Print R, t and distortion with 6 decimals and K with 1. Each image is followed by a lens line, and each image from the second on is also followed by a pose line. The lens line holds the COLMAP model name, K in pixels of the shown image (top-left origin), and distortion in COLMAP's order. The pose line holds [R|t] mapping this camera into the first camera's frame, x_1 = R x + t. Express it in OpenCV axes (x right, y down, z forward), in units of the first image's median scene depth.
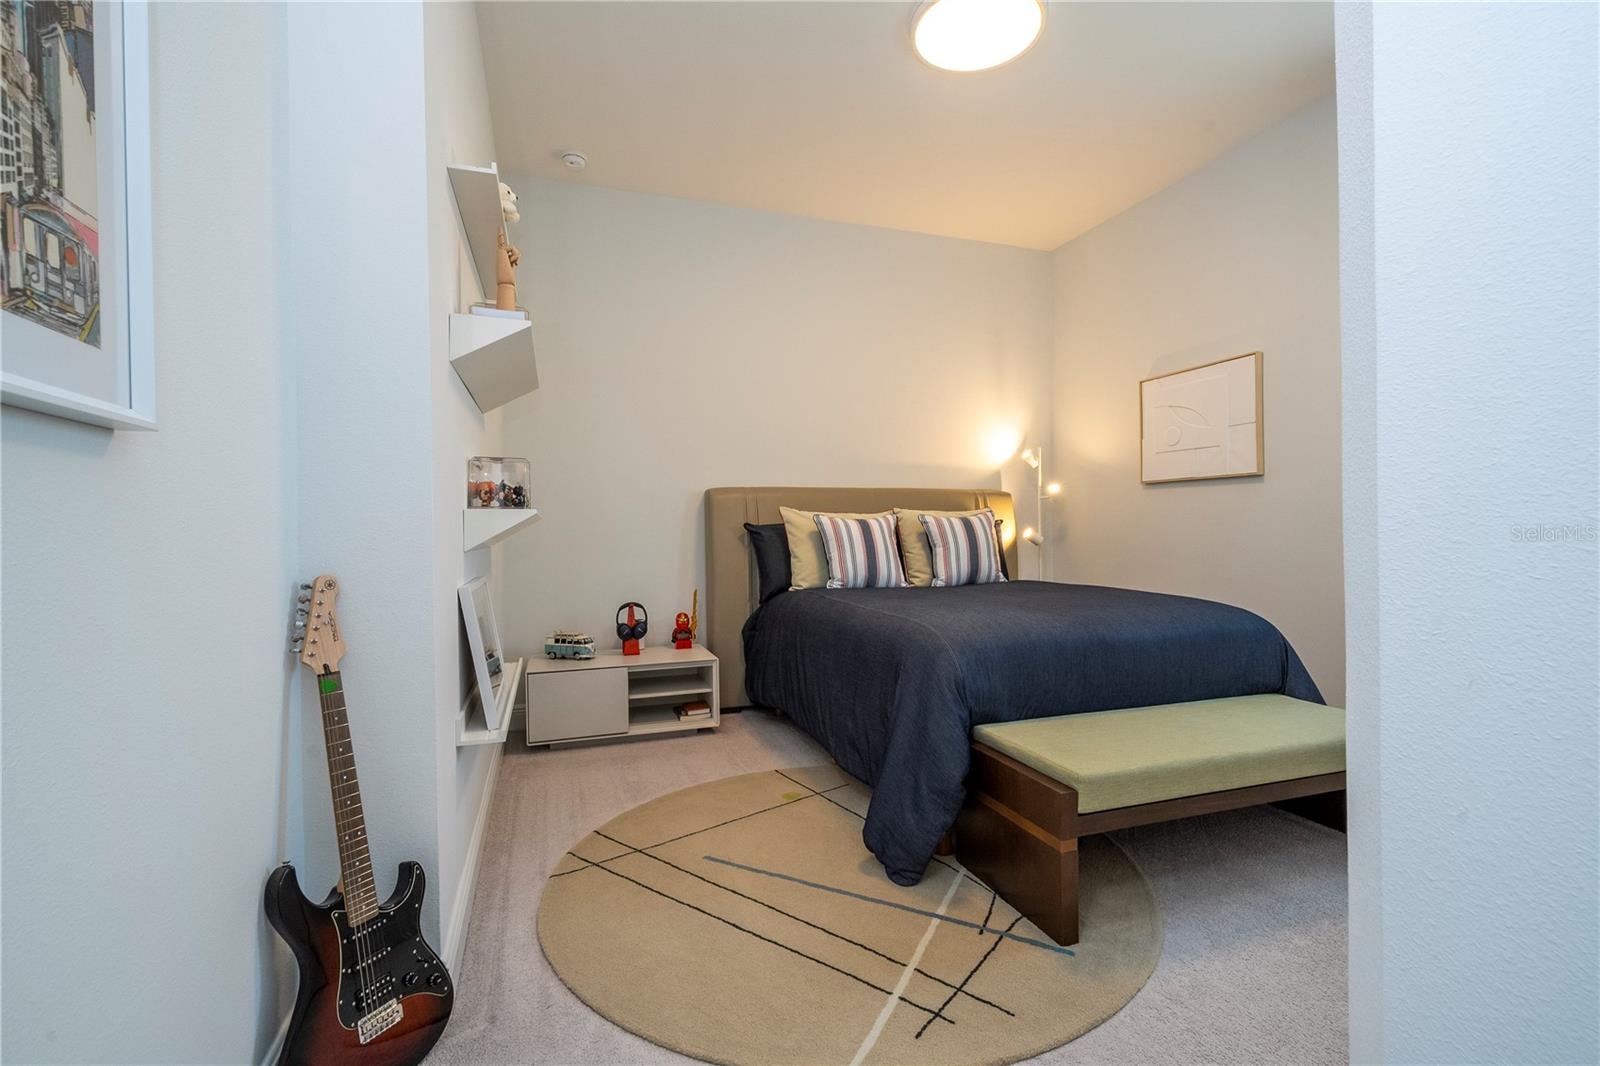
lens RADIAL K [[722.3, 0, 799.3], [0, 722.3, 531.3], [0, 0, 1]] dist [-0.004393, 0.003529]
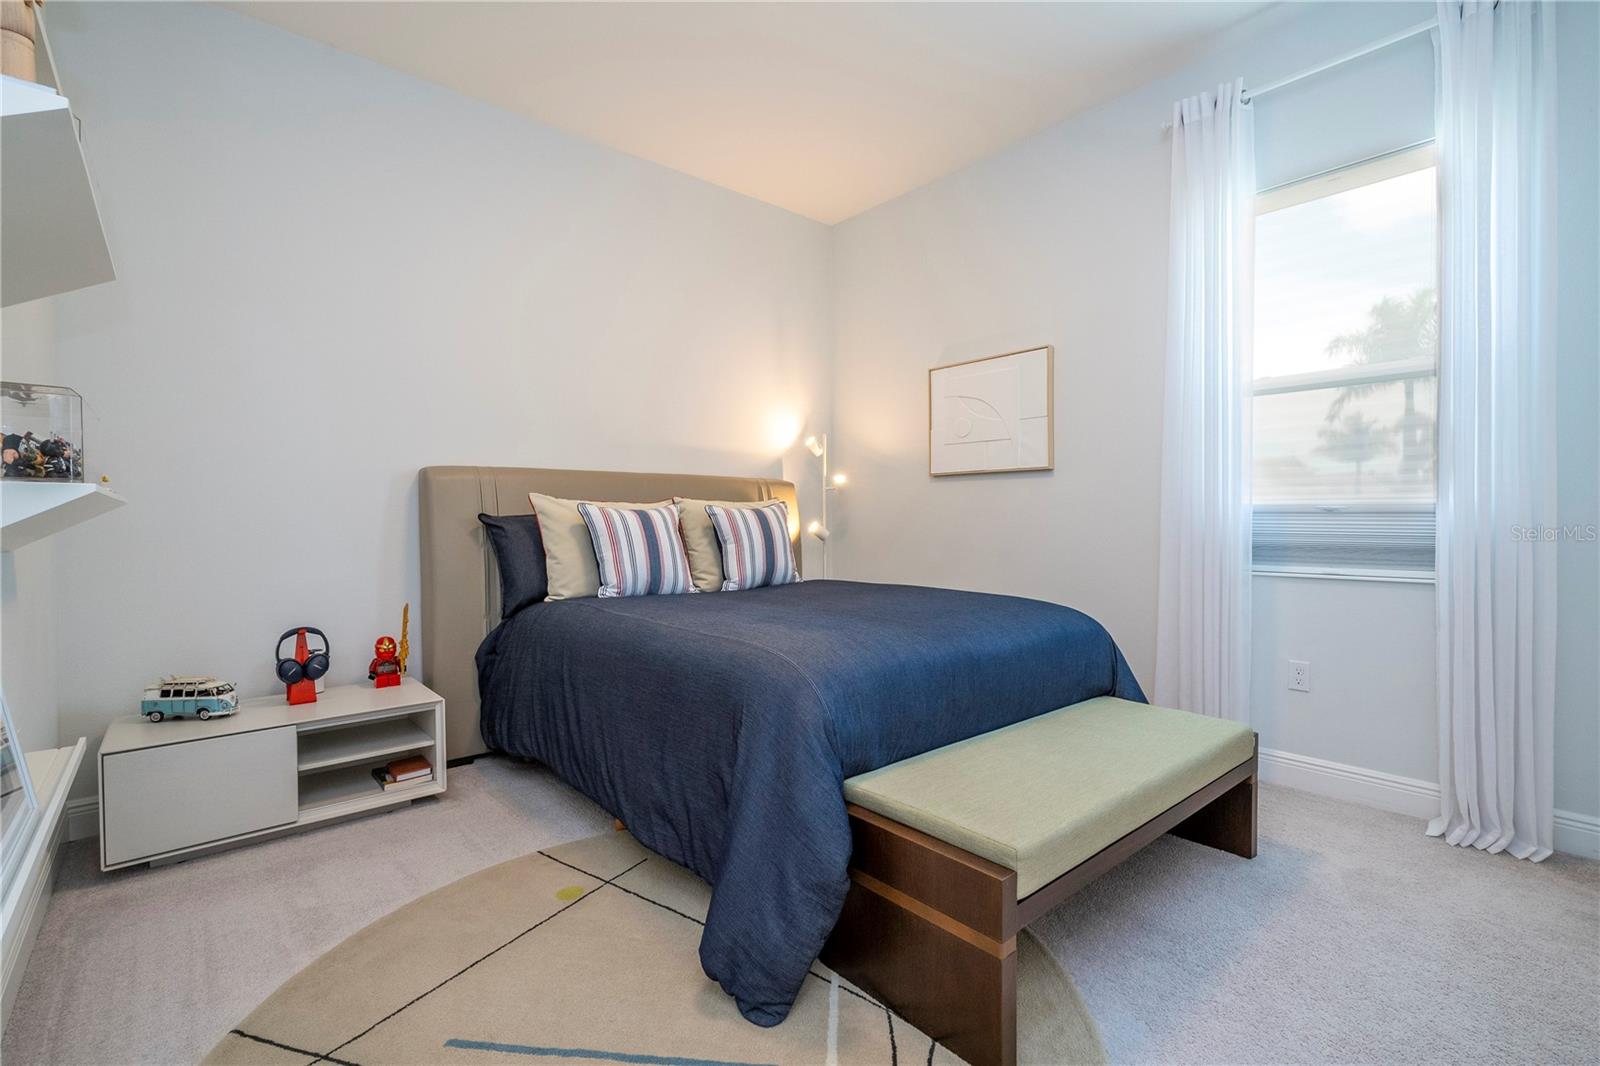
lens RADIAL K [[722.3, 0, 806.1], [0, 722.3, 531.7], [0, 0, 1]] dist [-0.004393, 0.003529]
pose [[0.925667, -0.001456, 0.378338, -0.051036], [-0.002416, 0.999949, 0.009761, -0.000781], [-0.378333, -0.009949, 0.925616, 0.195727]]
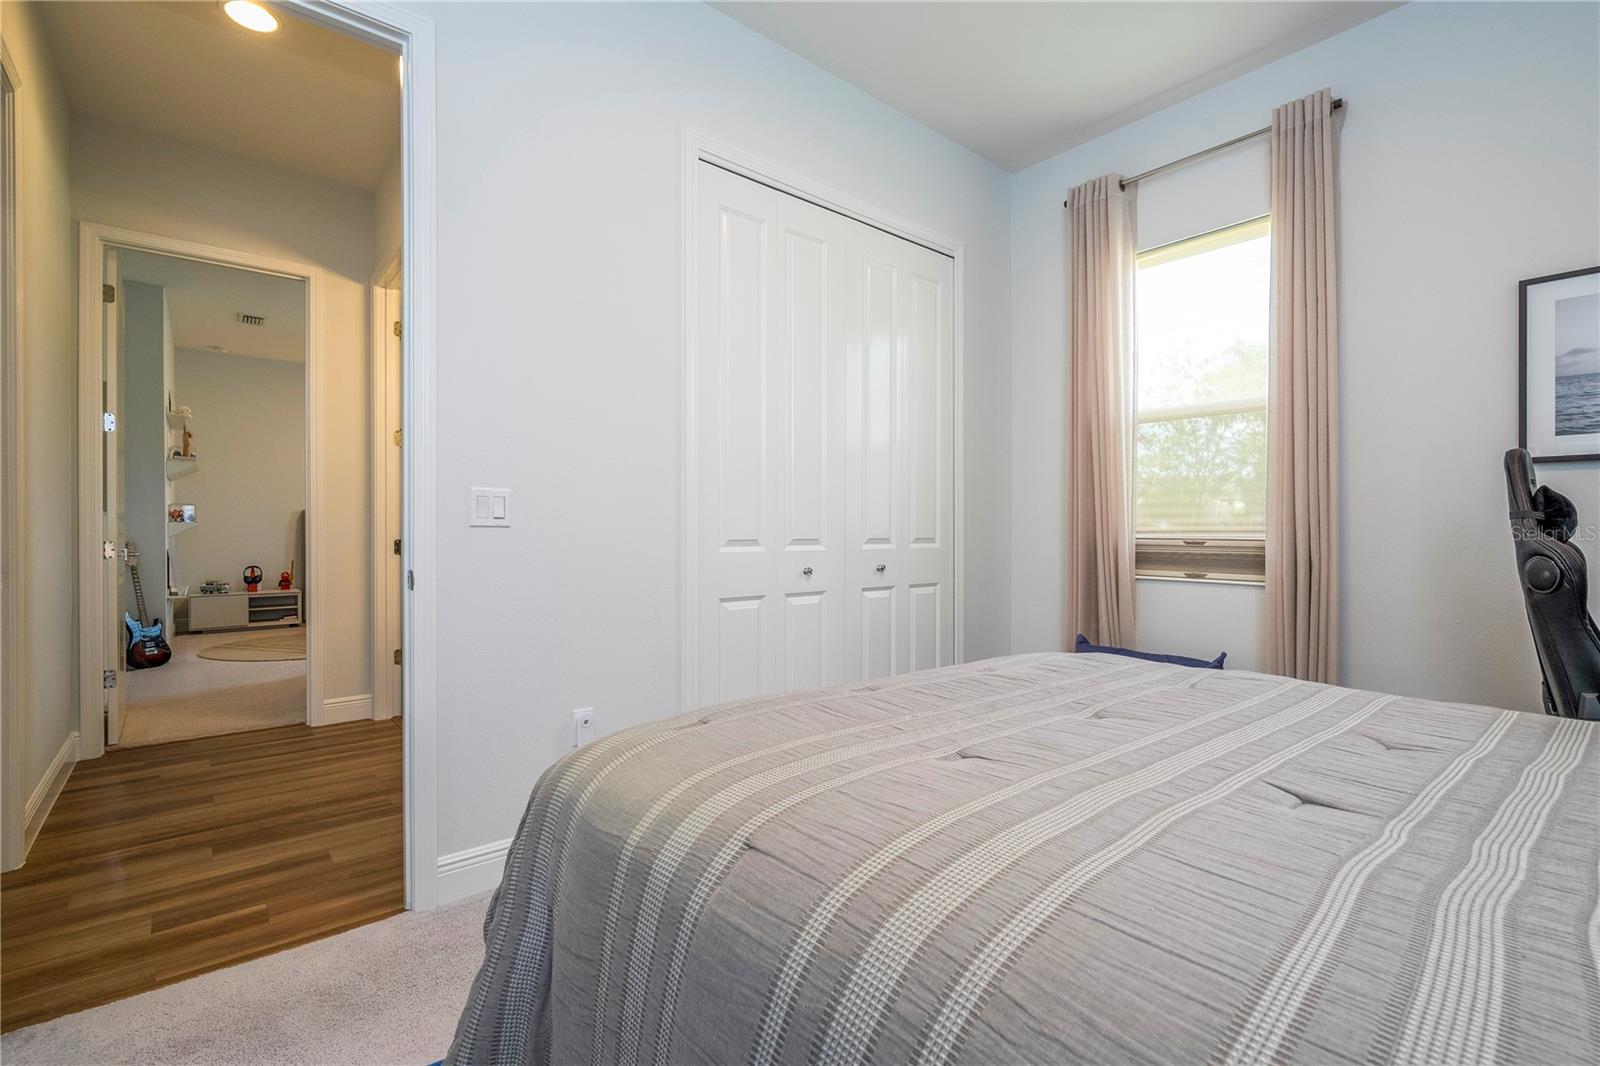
lens RADIAL K [[722.3, 0, 818.8], [0, 722.3, 529.2], [0, 0, 1]] dist [-0.004393, 0.003529]
pose [[0.929767, 0.014027, 0.367881, 0.540220], [-0.013990, 0.999898, -0.002767, -0.021835], [-0.367882, -0.002574, 0.929869, -1.590236]]
